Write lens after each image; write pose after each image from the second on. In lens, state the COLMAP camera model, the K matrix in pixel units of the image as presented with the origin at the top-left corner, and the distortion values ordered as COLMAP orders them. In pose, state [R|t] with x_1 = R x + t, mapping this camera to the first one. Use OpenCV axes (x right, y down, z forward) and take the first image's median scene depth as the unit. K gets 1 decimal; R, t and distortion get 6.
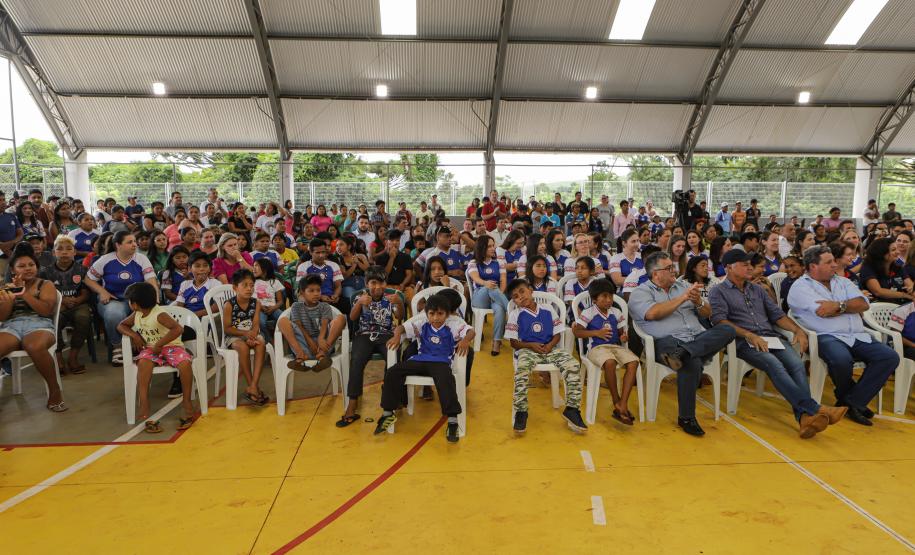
lens RADIAL K [[620.9, 0, 452.2], [0, 620.9, 271.9], [0, 0, 1]] dist [0.002125, -0.002274]
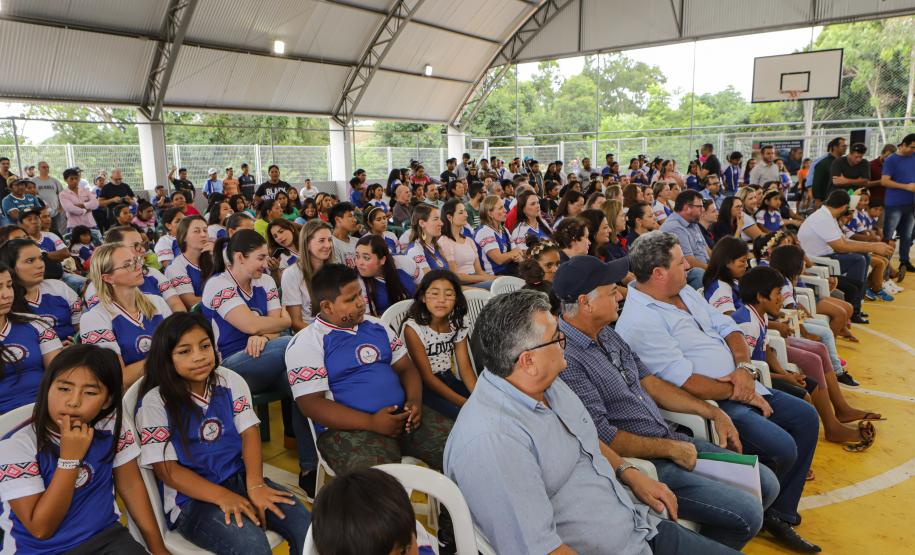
lens RADIAL K [[620.9, 0, 452.2], [0, 620.9, 271.9], [0, 0, 1]] dist [0.002125, -0.002274]
pose [[0.638144, -0.157450, 0.753645, 0.003918], [0.117580, 0.987314, 0.106708, -0.028874], [-0.760885, 0.020518, 0.648562, 0.235711]]
